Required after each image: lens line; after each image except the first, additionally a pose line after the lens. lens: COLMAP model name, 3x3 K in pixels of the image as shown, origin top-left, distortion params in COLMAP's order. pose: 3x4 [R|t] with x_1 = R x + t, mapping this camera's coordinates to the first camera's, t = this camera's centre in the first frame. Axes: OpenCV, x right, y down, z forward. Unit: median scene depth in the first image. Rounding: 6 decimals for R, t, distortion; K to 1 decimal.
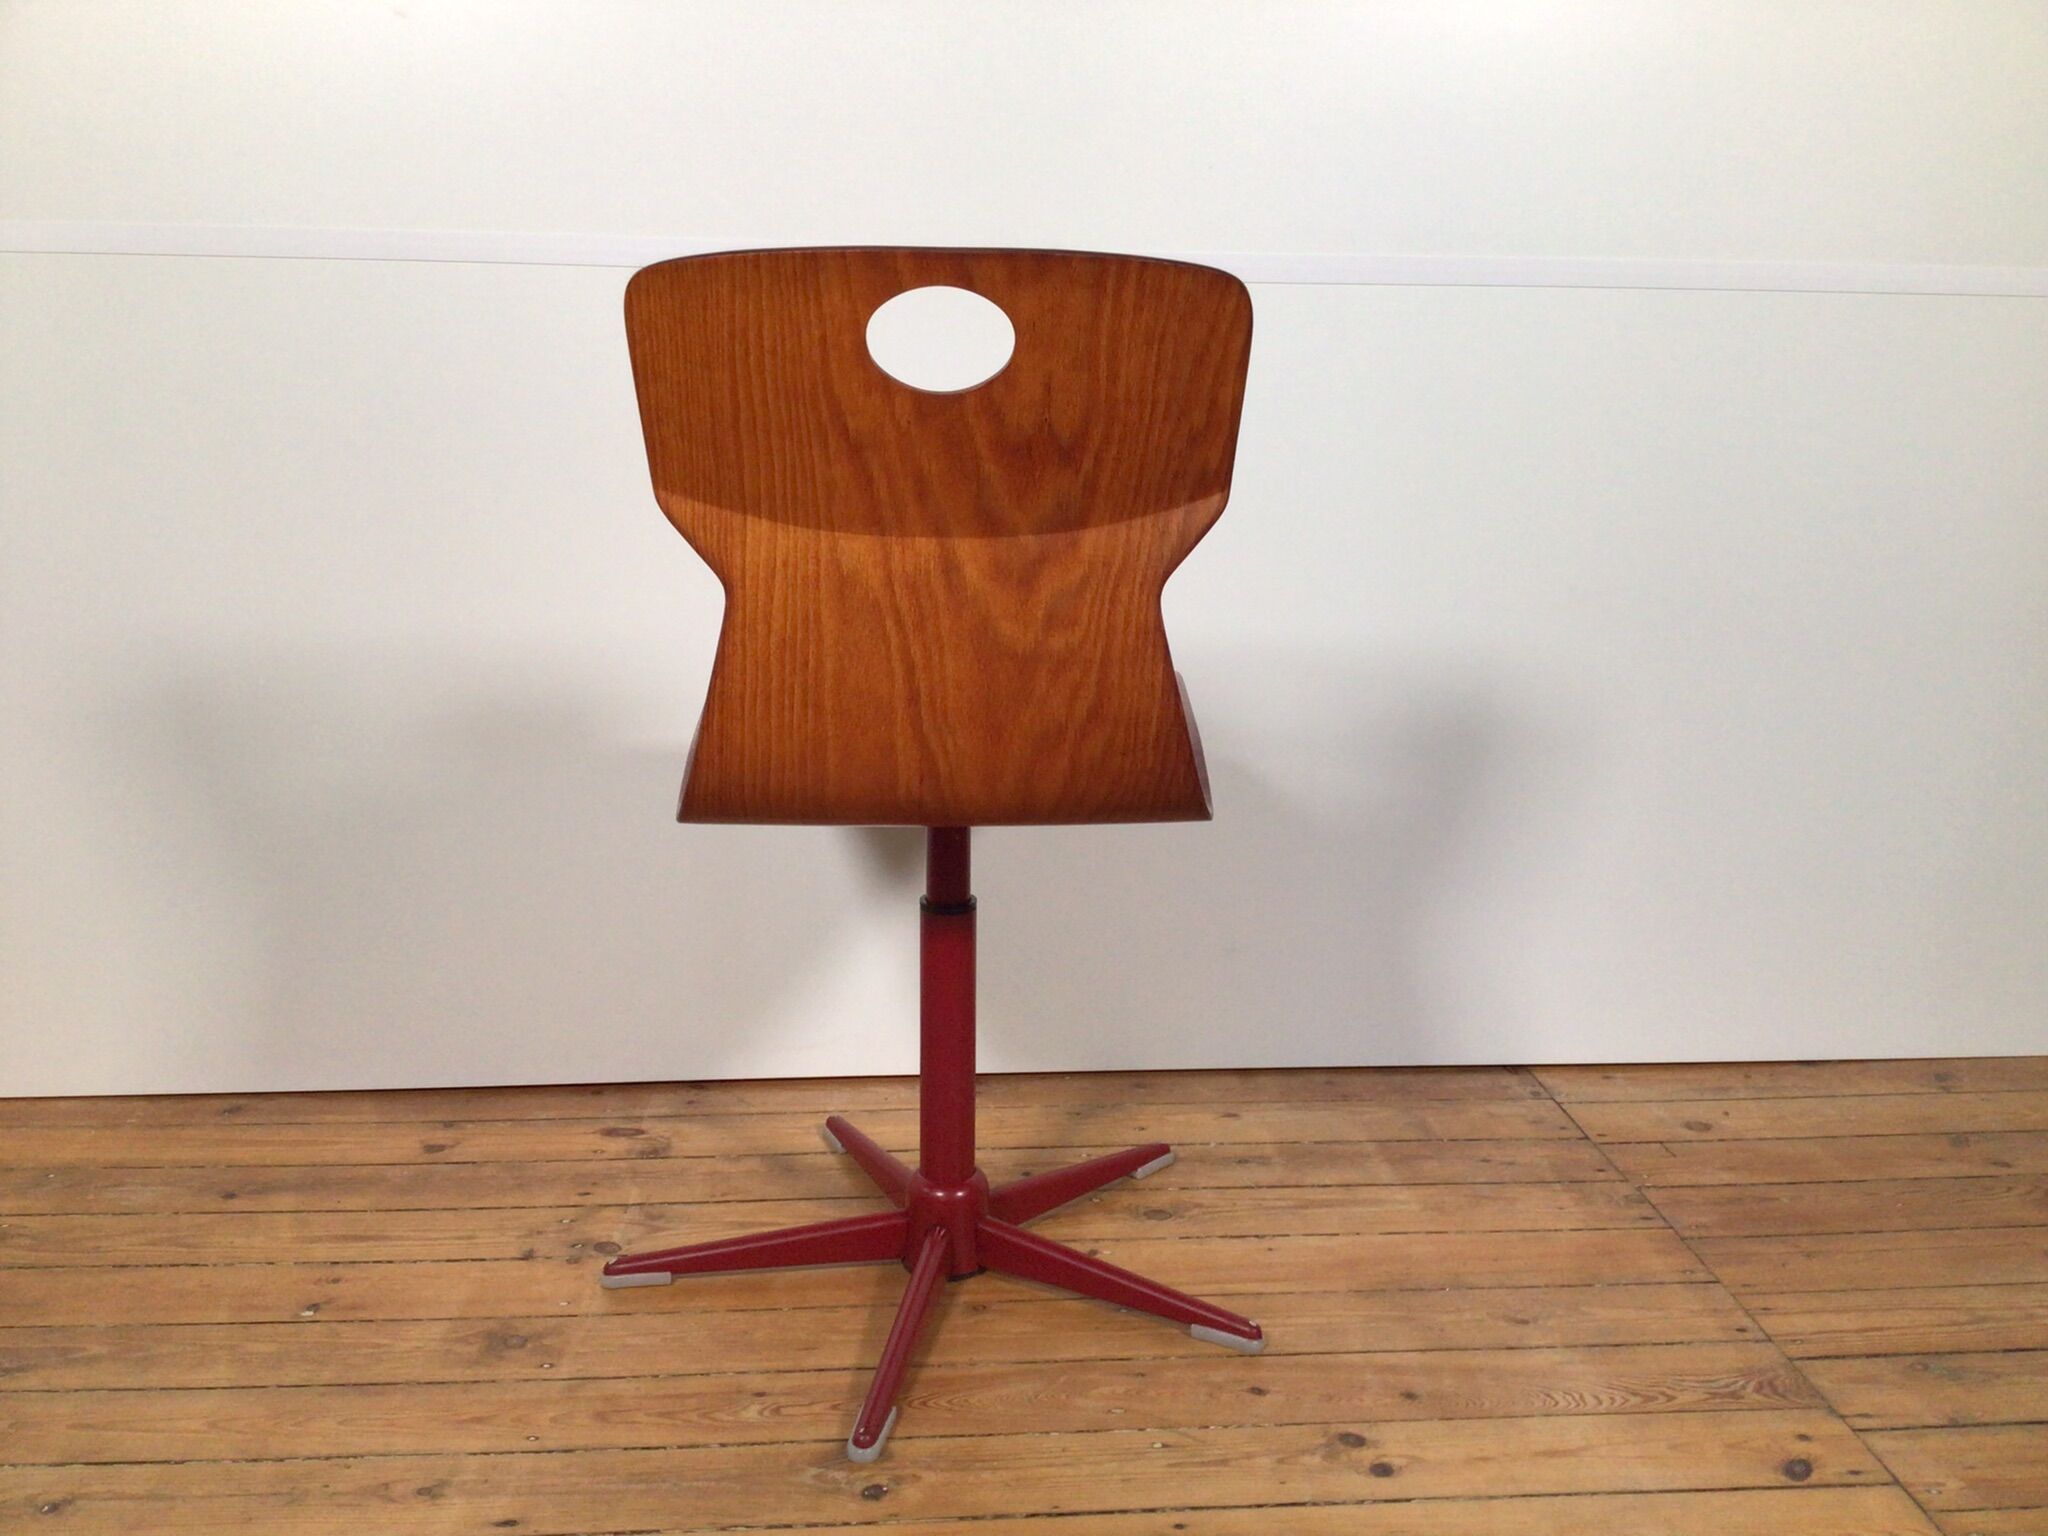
lens RADIAL K [[1770.4, 0, 1029.8], [0, 1770.4, 774.8], [0, 0, 1]] dist [0.091669, -0.145129]
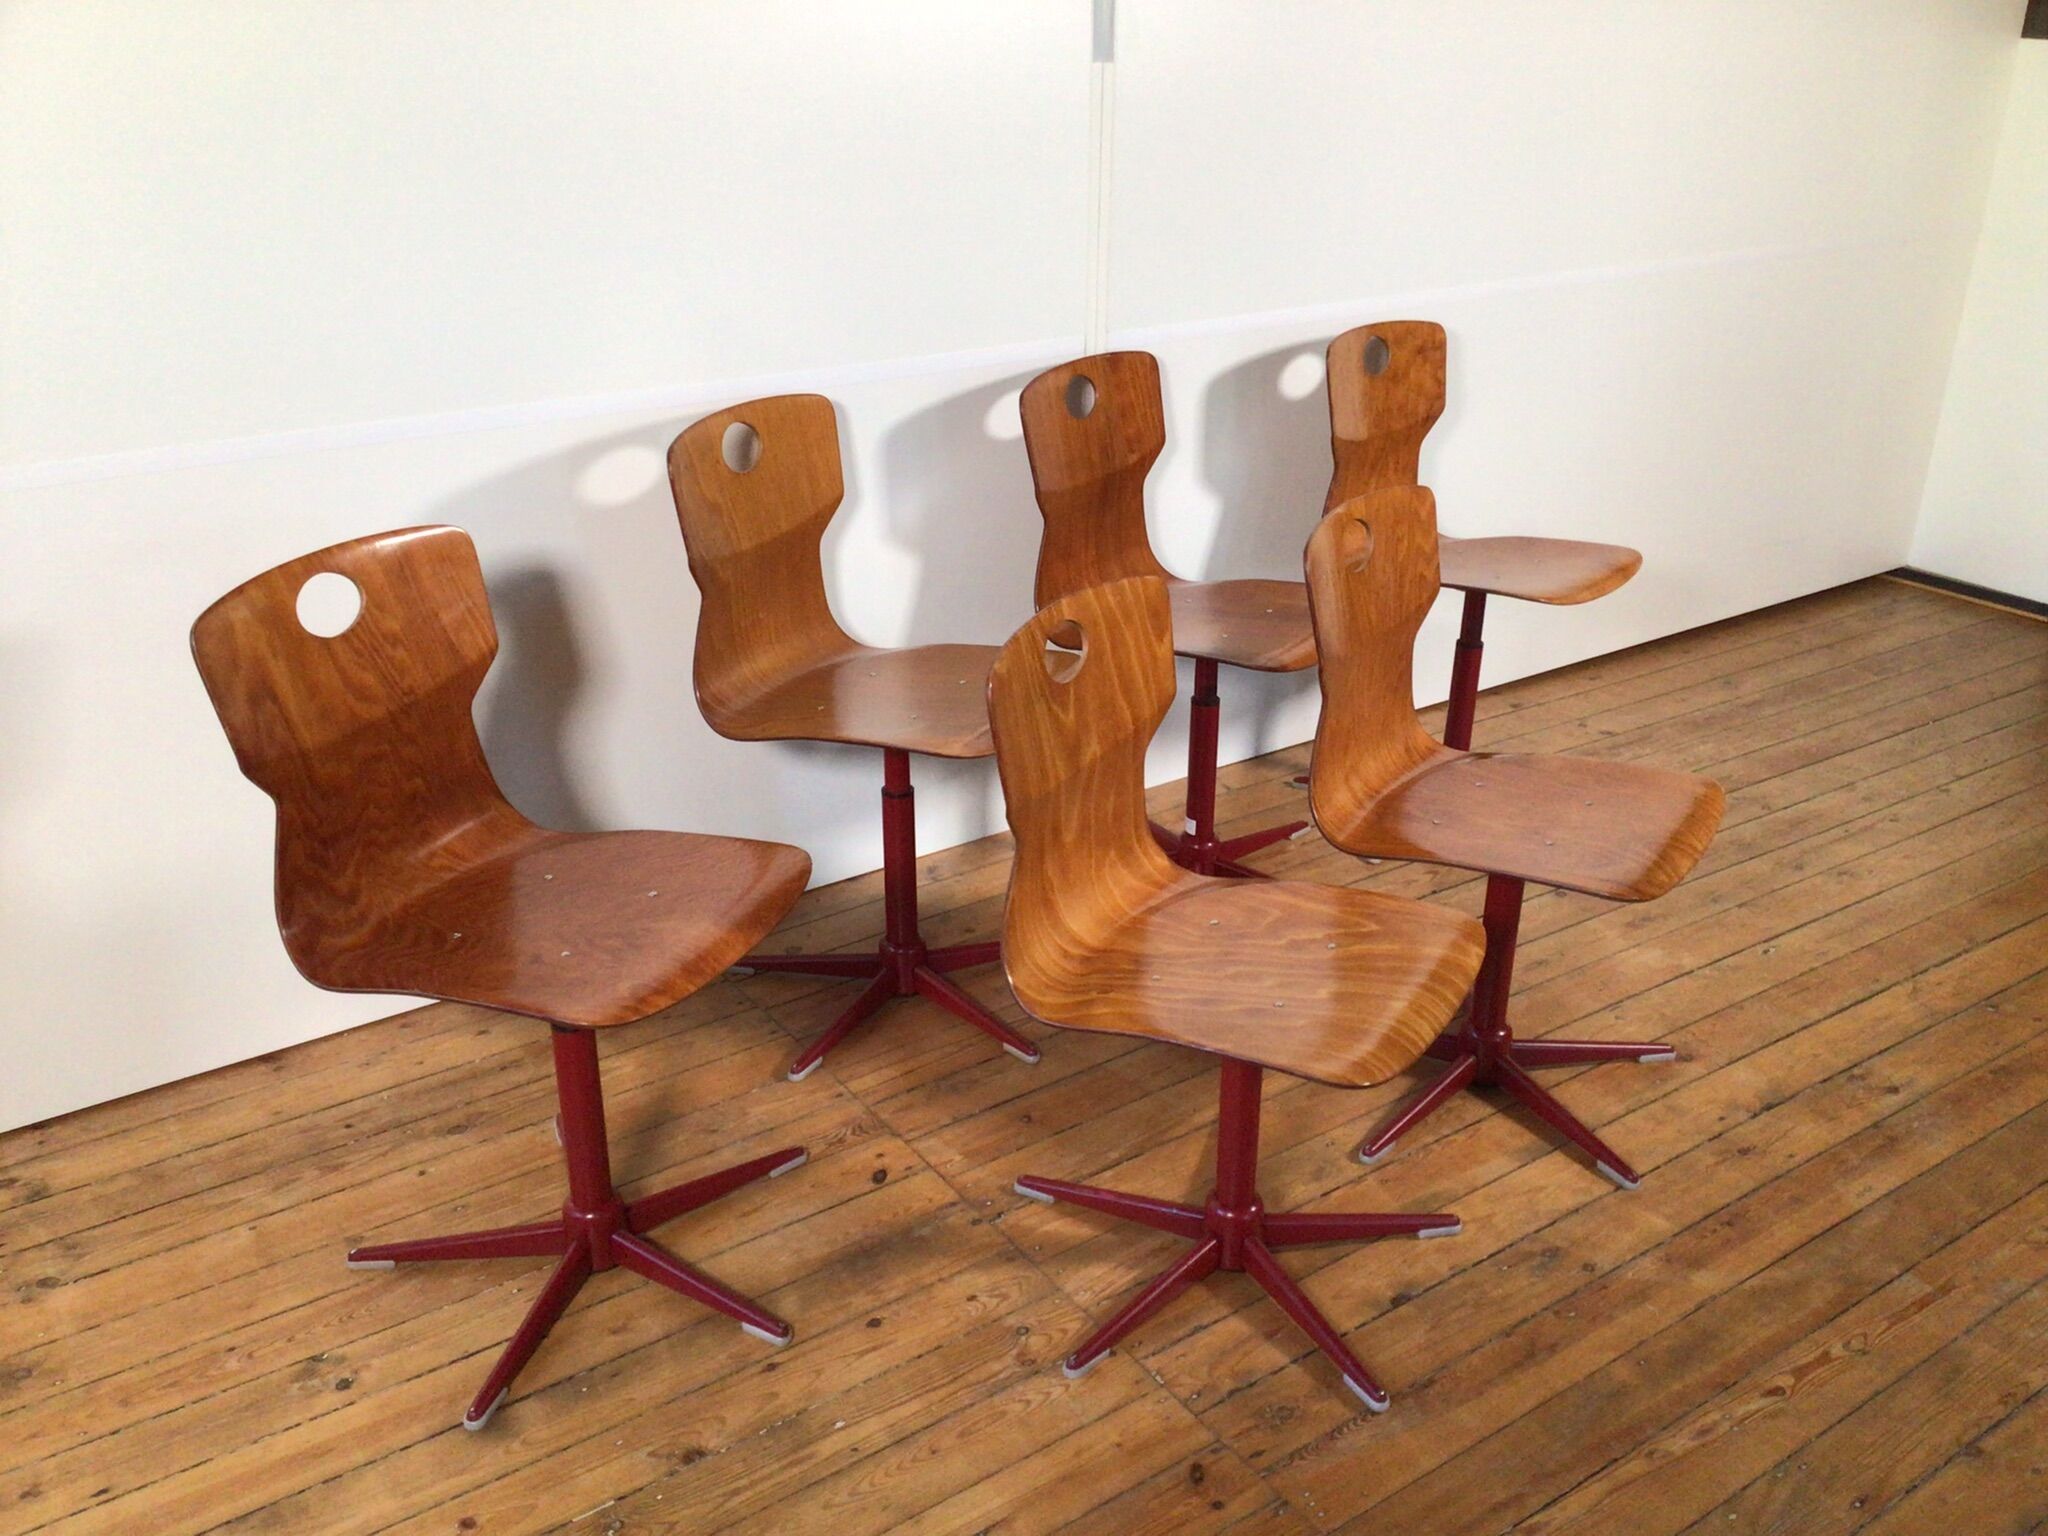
lens RADIAL K [[1770.4, 0, 987.2], [0, 1770.4, 830.4], [0, 0, 1]] dist [0.091669, -0.145129]
pose [[0.869215, -0.219374, 0.443103, -0.155931], [0.119345, 0.962772, 0.242542, -0.307879], [-0.479815, -0.157940, 0.863037, -0.438834]]
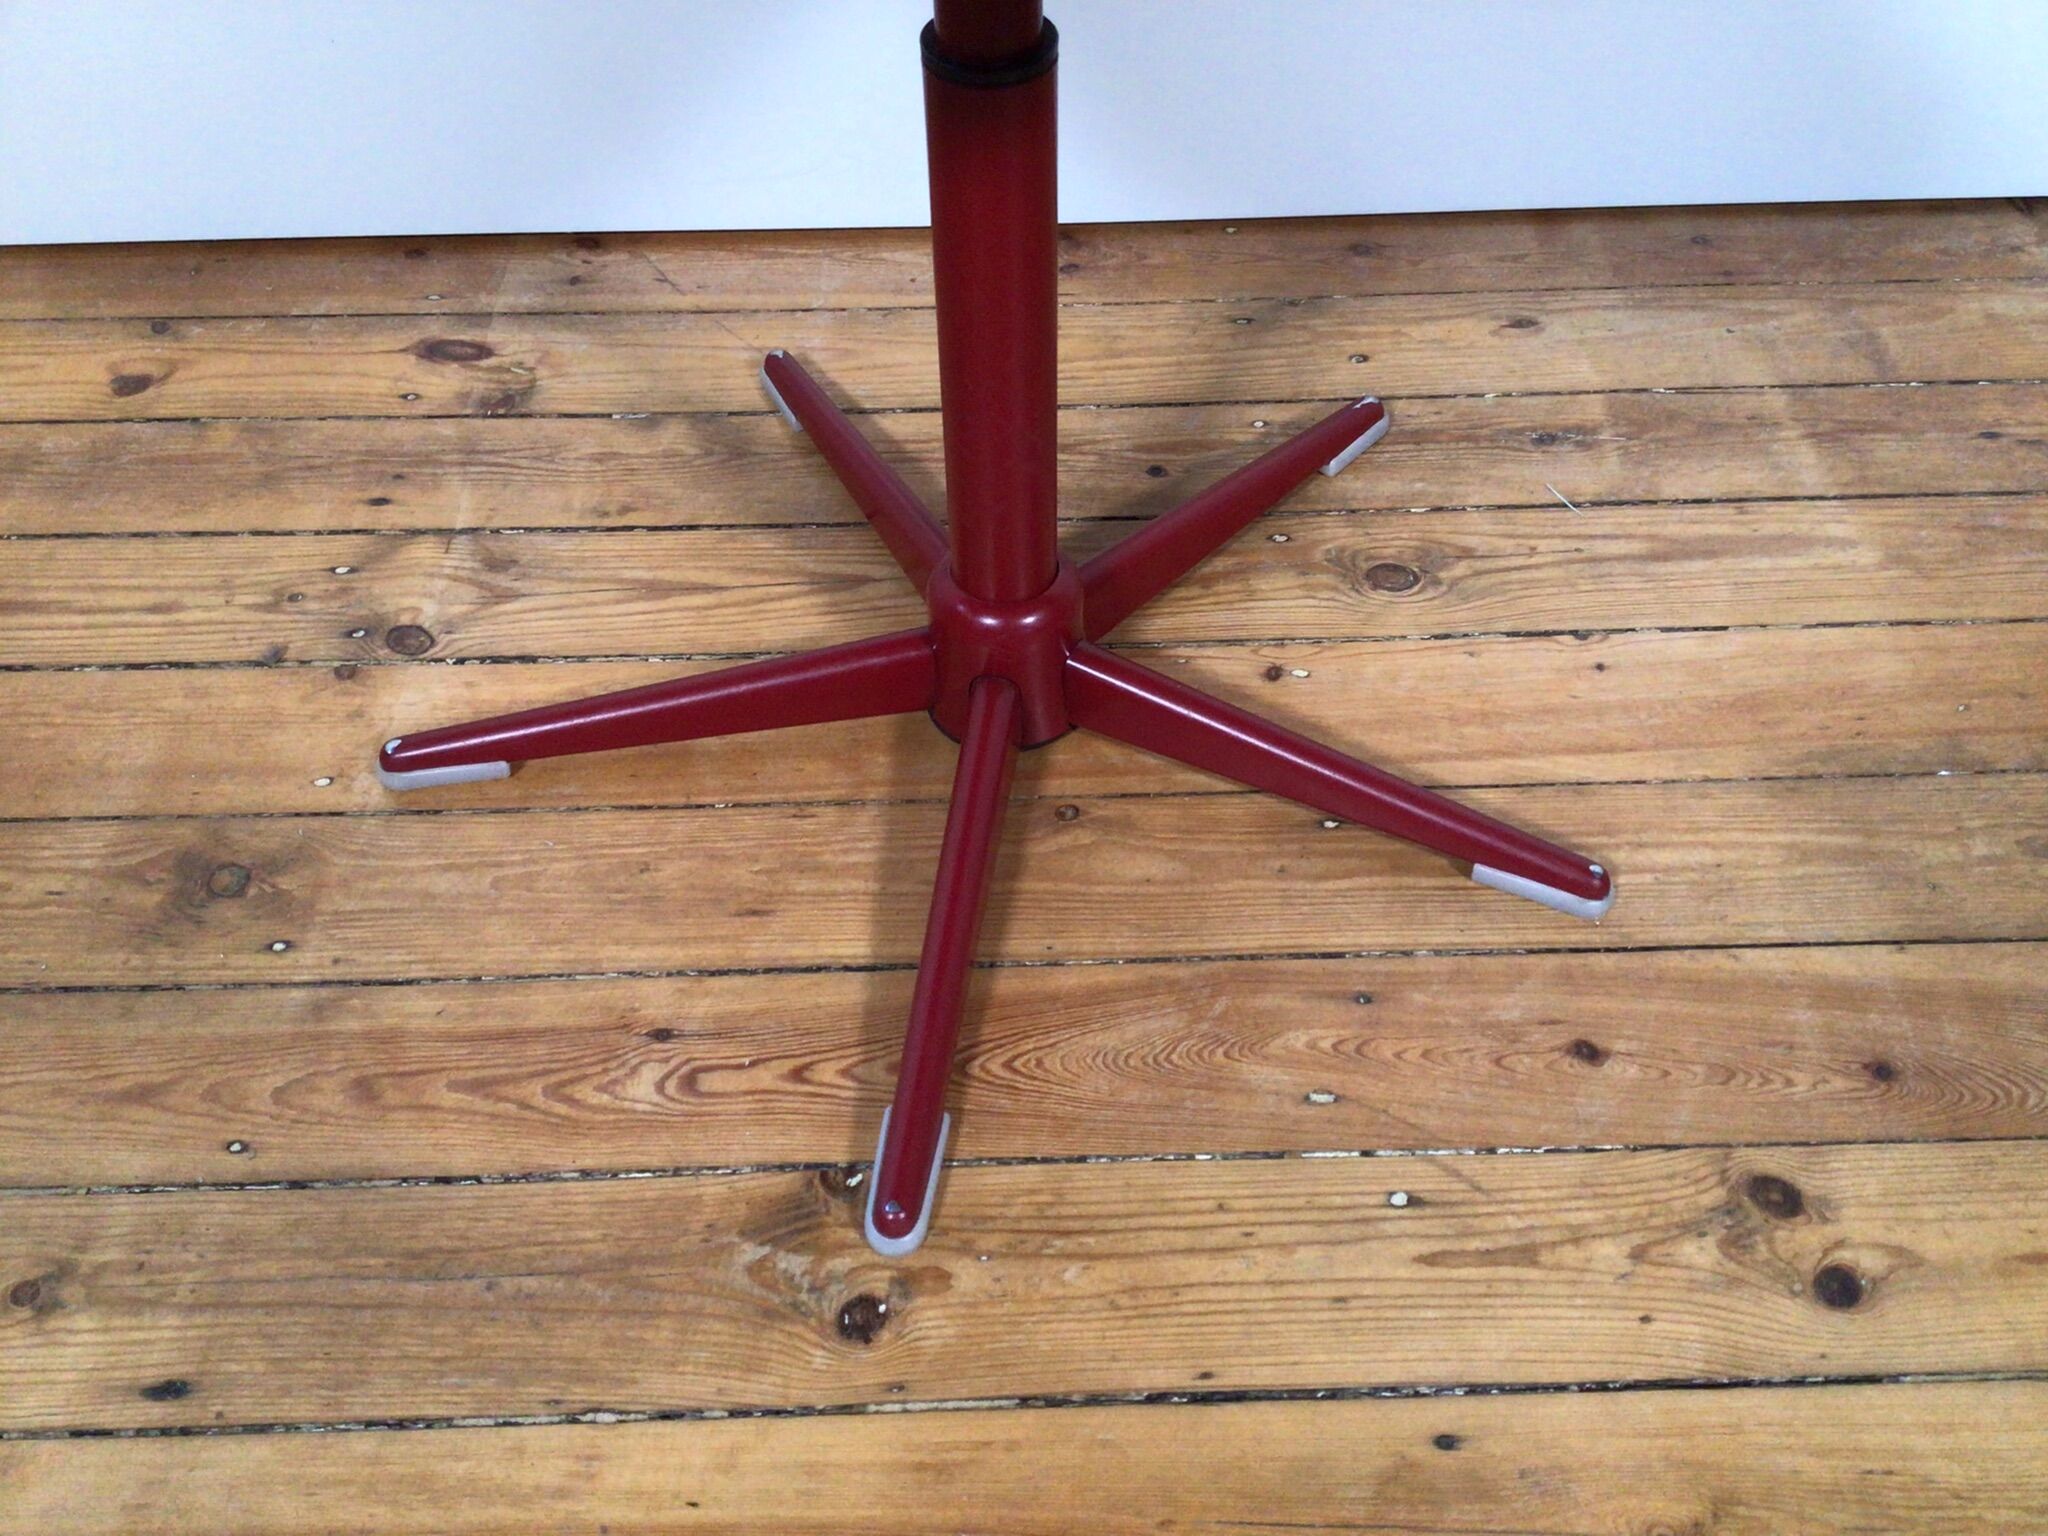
lens RADIAL K [[1770.4, 0, 971.8], [0, 1770.4, 744.1], [0, 0, 1]] dist [0.091669, -0.145129]
pose [[0.996982, 0.041761, -0.065446, -0.022586], [0.004118, 0.813365, 0.581739, -0.037304], [0.077525, -0.580253, 0.810738, 0.565705]]
